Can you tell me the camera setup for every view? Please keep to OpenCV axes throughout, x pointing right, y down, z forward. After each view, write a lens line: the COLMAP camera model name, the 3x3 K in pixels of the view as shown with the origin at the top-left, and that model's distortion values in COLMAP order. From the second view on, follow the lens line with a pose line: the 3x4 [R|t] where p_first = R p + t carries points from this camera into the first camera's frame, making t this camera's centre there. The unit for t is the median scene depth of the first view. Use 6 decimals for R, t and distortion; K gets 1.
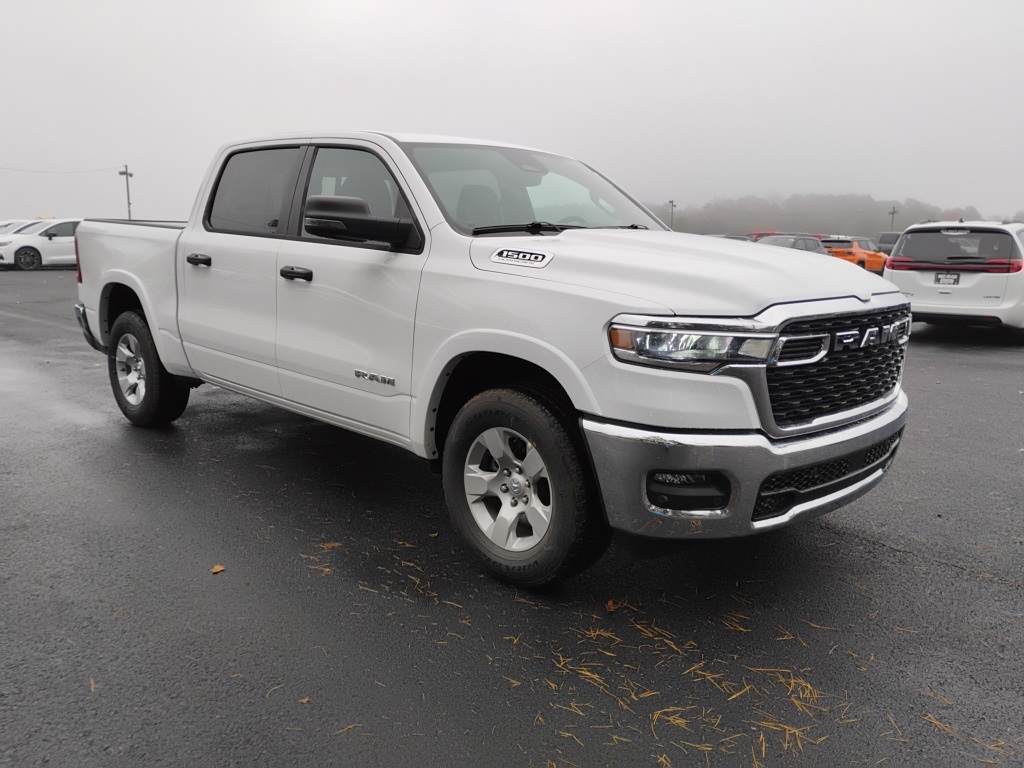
lens RADIAL K [[837.2, 0, 515.5], [0, 837.2, 387.3], [0, 0, 1]] dist [0.088078, -0.122589]
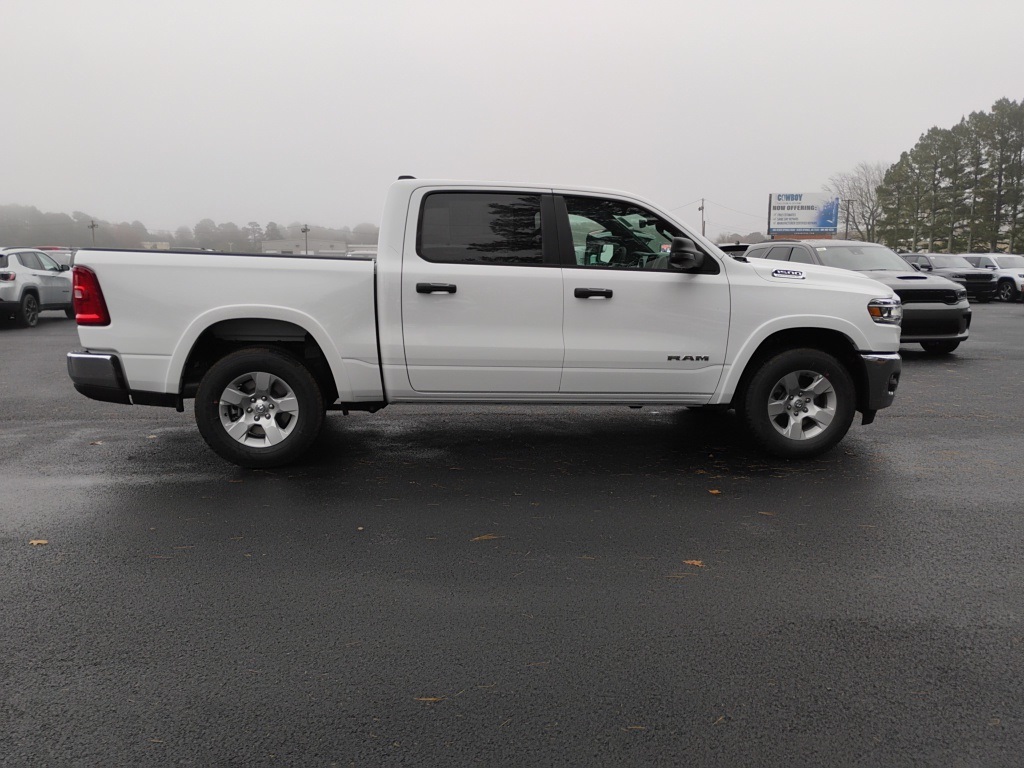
lens RADIAL K [[837.2, 0, 515.5], [0, 837.2, 387.3], [0, 0, 1]] dist [0.088078, -0.122589]
pose [[0.628109, -0.132617, 0.766741, -1.528503], [0.144518, 0.988108, 0.052516, -0.083639], [-0.764587, 0.077822, 0.639804, 0.285077]]
